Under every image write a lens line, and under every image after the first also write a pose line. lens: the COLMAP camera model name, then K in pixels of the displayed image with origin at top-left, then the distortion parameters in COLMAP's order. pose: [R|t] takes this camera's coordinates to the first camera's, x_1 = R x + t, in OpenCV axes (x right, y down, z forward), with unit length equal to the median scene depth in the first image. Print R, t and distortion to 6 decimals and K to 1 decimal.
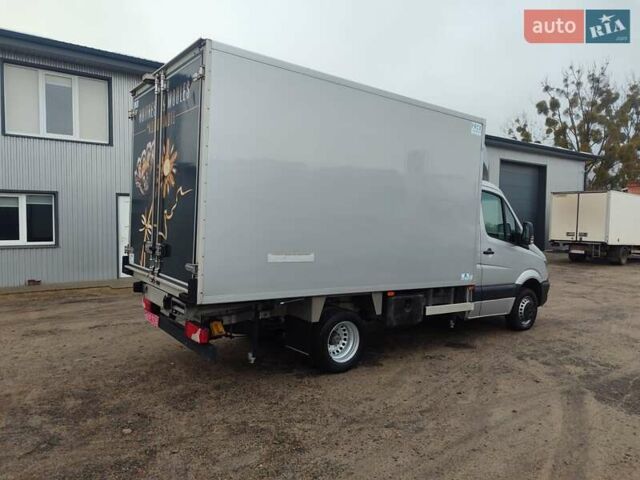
lens RADIAL K [[459.3, 0, 320.0], [0, 459.3, 240.0], [0, 0, 1]] dist [0.011457, -0.003542]
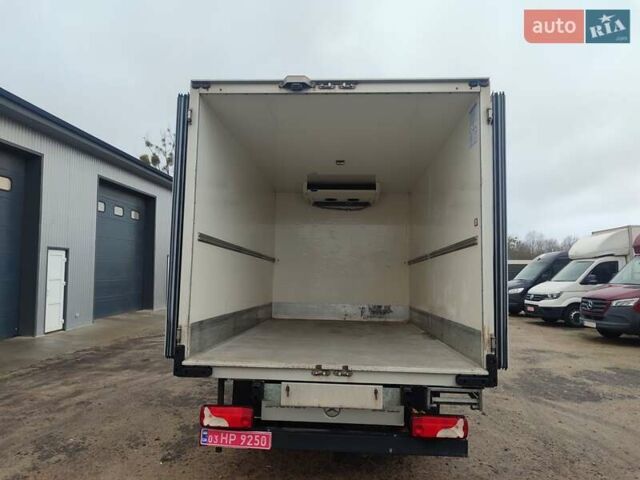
lens RADIAL K [[459.3, 0, 320.0], [0, 459.3, 240.0], [0, 0, 1]] dist [0.011457, -0.003542]
pose [[0.643479, 0.037580, 0.764540, -0.773708], [0.040471, 0.995727, -0.083007, -0.046645], [-0.764393, 0.084355, 0.639209, 0.476815]]
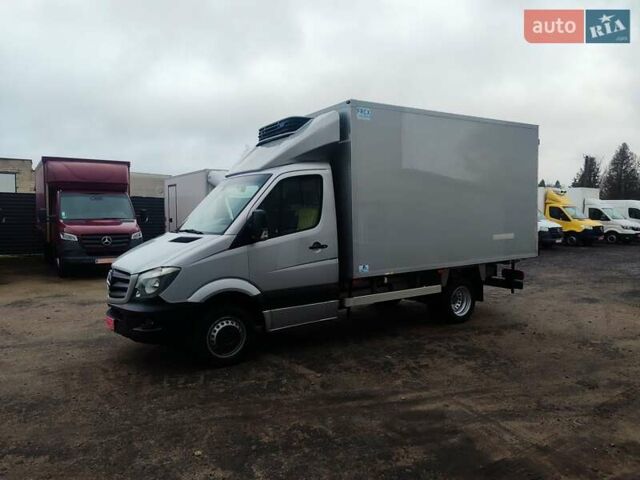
lens RADIAL K [[459.3, 0, 320.0], [0, 459.3, 240.0], [0, 0, 1]] dist [0.011457, -0.003542]
pose [[-0.997713, -0.031046, 0.060047, 0.154880], [-0.024695, 0.994295, 0.103767, -0.108744], [-0.062926, 0.102047, -0.992787, 2.460989]]
